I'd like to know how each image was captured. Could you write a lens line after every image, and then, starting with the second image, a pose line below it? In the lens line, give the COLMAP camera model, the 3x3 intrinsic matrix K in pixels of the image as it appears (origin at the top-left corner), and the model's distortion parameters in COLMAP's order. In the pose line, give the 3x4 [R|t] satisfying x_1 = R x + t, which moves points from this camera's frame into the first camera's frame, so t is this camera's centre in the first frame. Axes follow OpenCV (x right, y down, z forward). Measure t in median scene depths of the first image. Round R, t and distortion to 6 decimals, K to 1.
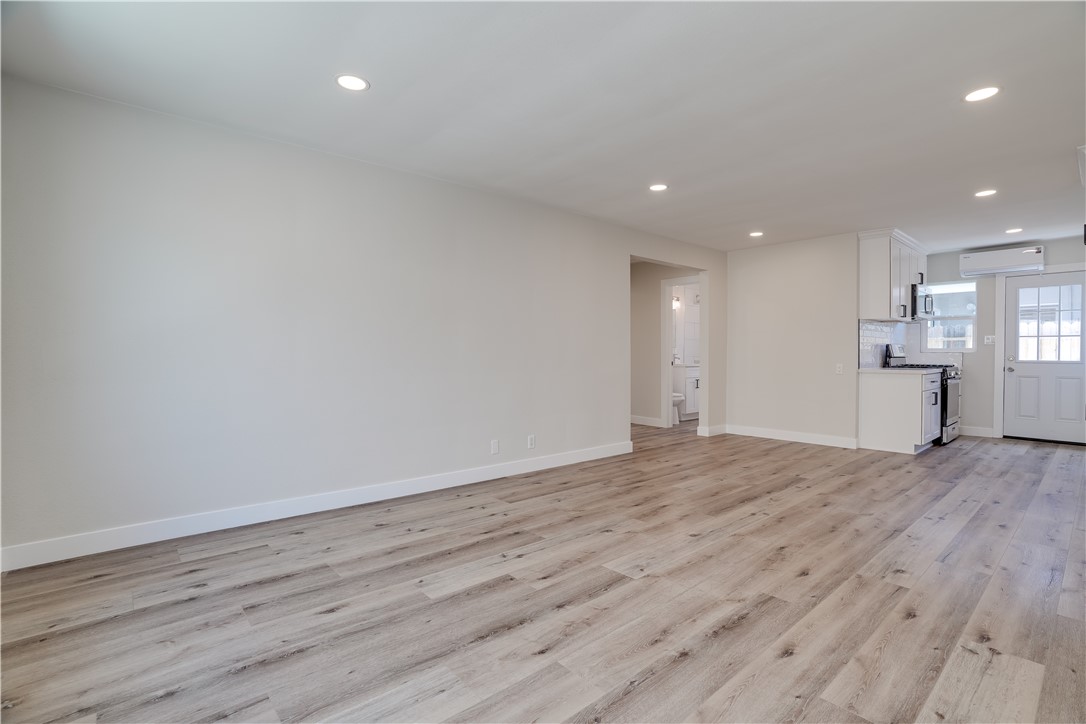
lens RADIAL K [[506.2, 0, 544.7], [0, 506.2, 357.2], [0, 0, 1]] dist [-0.070969, 0.027121]
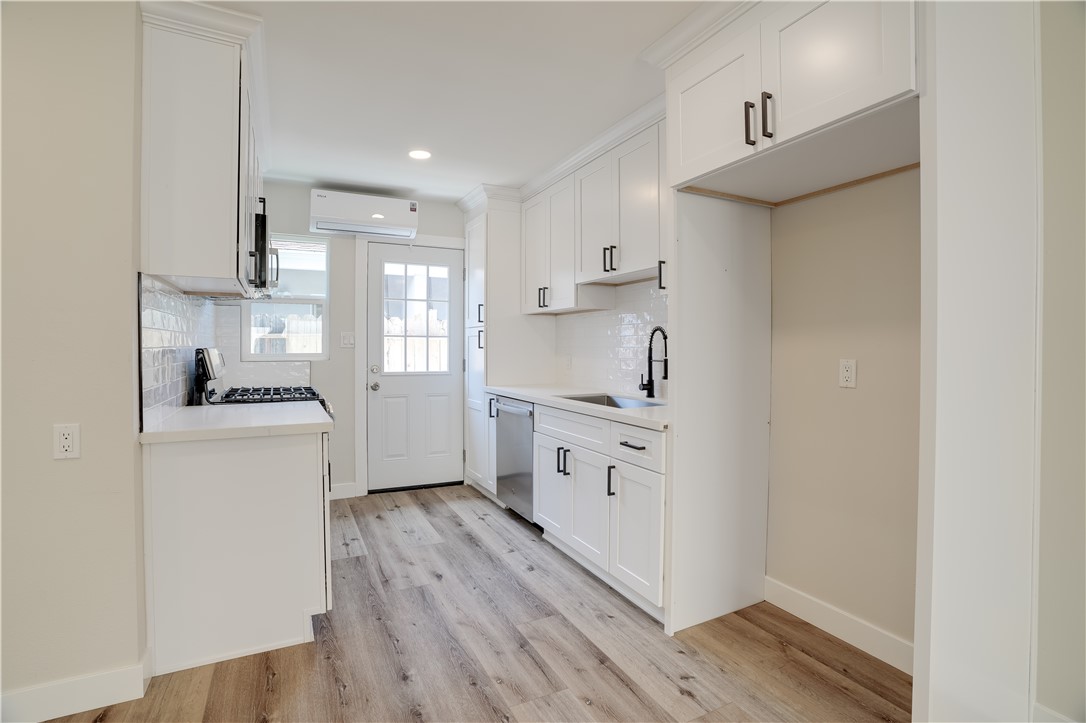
lens RADIAL K [[519.0, 0, 544.7], [0, 519.0, 351.9], [0, 0, 1]] dist [-0.093791, 0.046937]
pose [[0.240500, -0.008606, 0.970611, 0.732275], [0.004814, 0.999959, 0.007674, -0.050922], [-0.970637, 0.002827, 0.240532, 1.266053]]
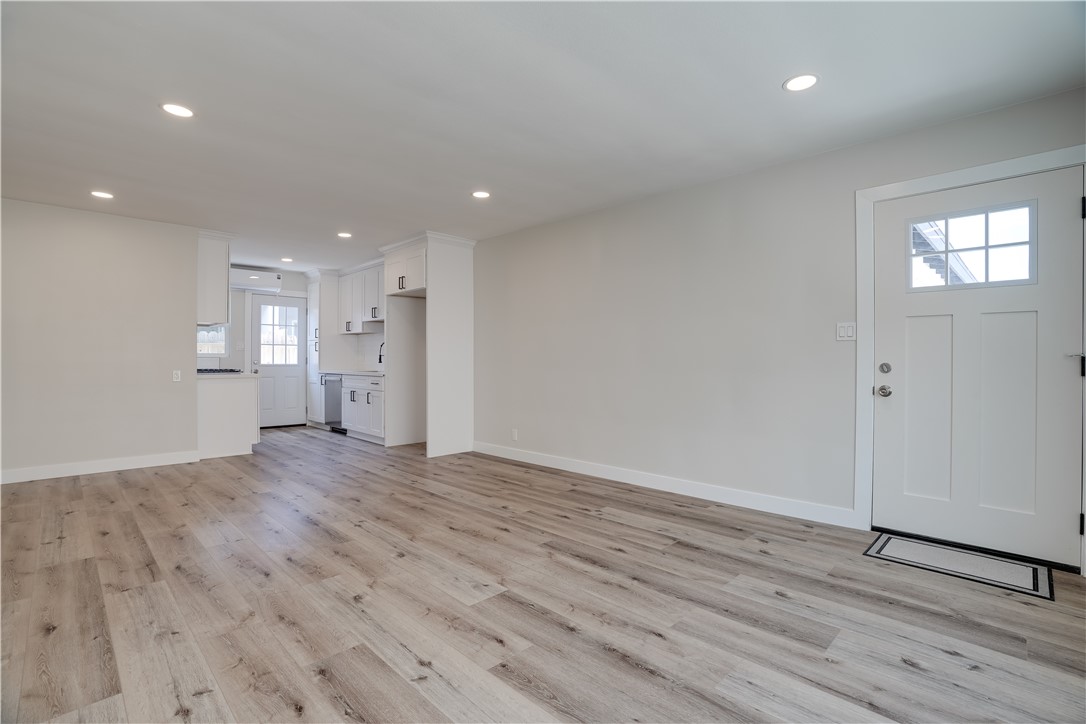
lens RADIAL K [[506.2, 0, 544.7], [0, 506.2, 357.2], [0, 0, 1]] dist [-0.070969, 0.027121]
pose [[-0.069391, 0.002644, 0.997586, -0.621790], [0.005146, 0.999984, -0.002292, -0.007942], [-0.997576, 0.004975, -0.069404, 0.766816]]
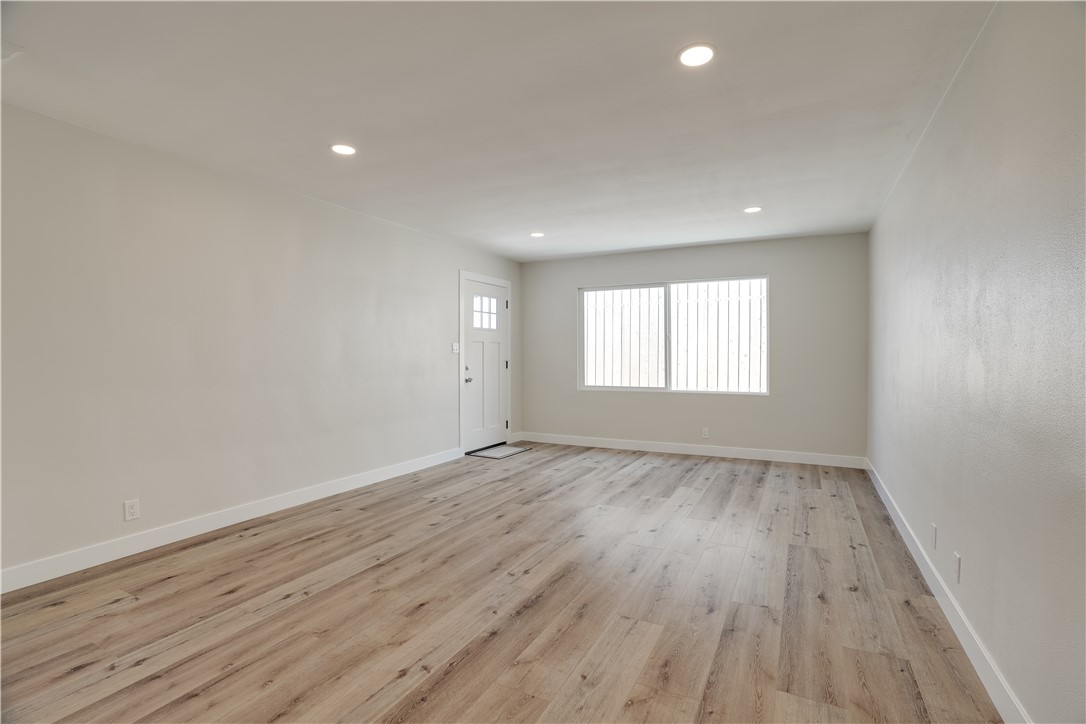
lens RADIAL K [[519.0, 0, 544.7], [0, 519.0, 352.4], [0, 0, 1]] dist [-0.093791, 0.046937]
pose [[-0.927384, -0.000605, -0.374110, 0.768496], [-0.002642, 0.999984, 0.004932, -0.053574], [0.374101, 0.005562, -0.927371, 1.947384]]
